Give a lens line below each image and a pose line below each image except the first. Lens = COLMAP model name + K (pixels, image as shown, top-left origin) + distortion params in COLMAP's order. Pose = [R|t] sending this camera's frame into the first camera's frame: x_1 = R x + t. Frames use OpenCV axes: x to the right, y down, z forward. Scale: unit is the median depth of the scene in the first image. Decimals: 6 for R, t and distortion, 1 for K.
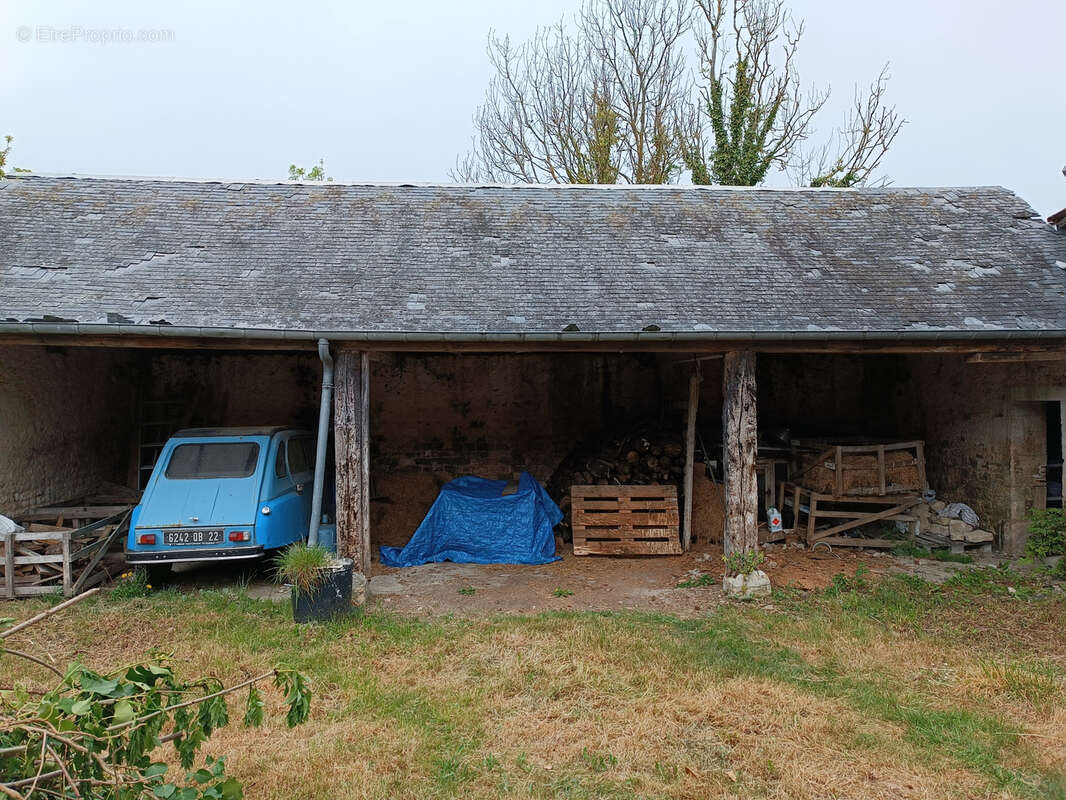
lens RADIAL K [[747.5, 0, 533.0], [0, 747.5, 400.0], [0, 0, 1]] dist [0.042194, -0.031642]
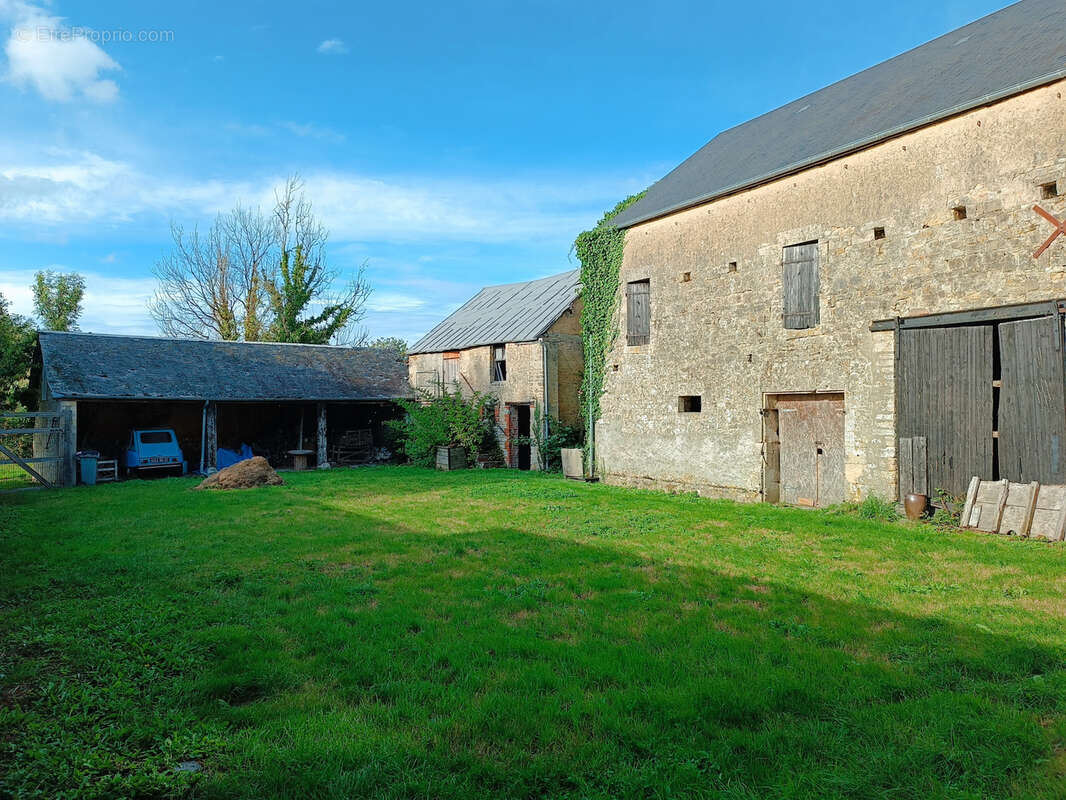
lens RADIAL K [[787.3, 0, 509.1], [0, 787.3, 389.6], [0, 0, 1]] dist [0.057948, -0.032732]
pose [[0.828121, 0.010744, 0.560447, -1.007092], [0.003198, 0.999709, -0.023889, -0.033511], [-0.560541, 0.021576, 0.827846, -2.411260]]
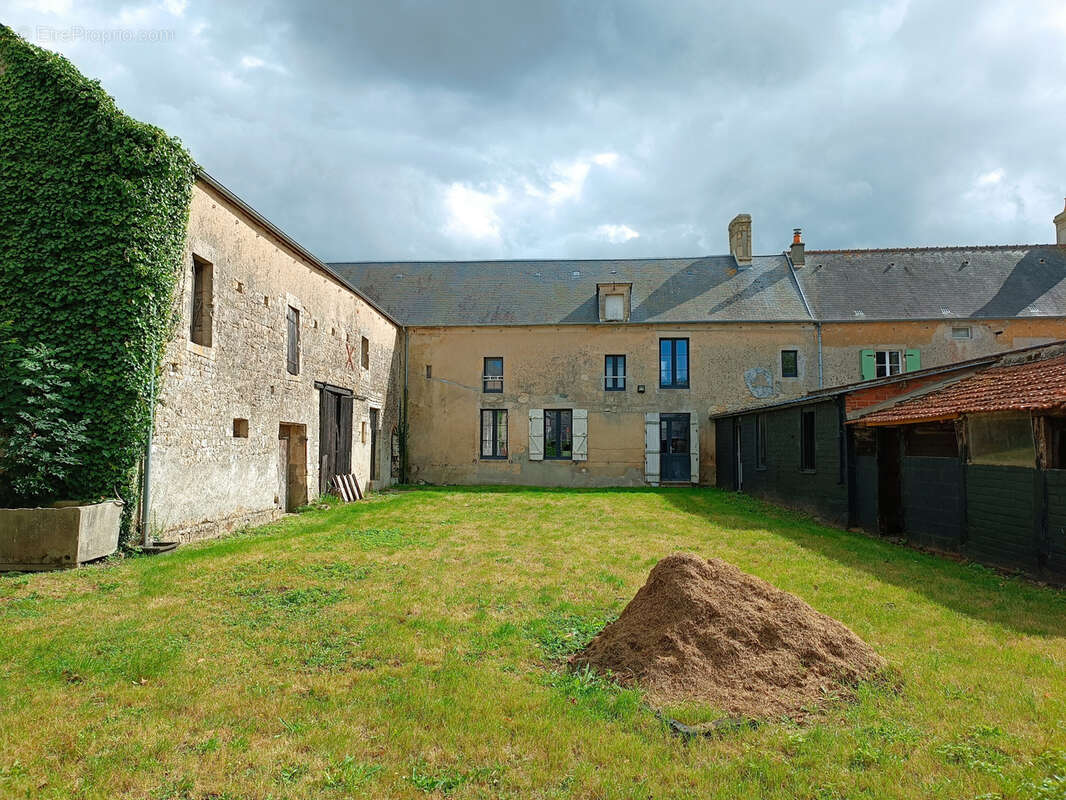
lens RADIAL K [[769.6, 0, 526.3], [0, 769.6, 391.7], [0, 0, 1]] dist [0.048307, -0.035496]
pose [[-0.999186, -0.000368, -0.040347, -0.049446], [0.002812, 0.996892, -0.078730, 0.017352], [0.040250, -0.078779, -0.996079, 0.937777]]
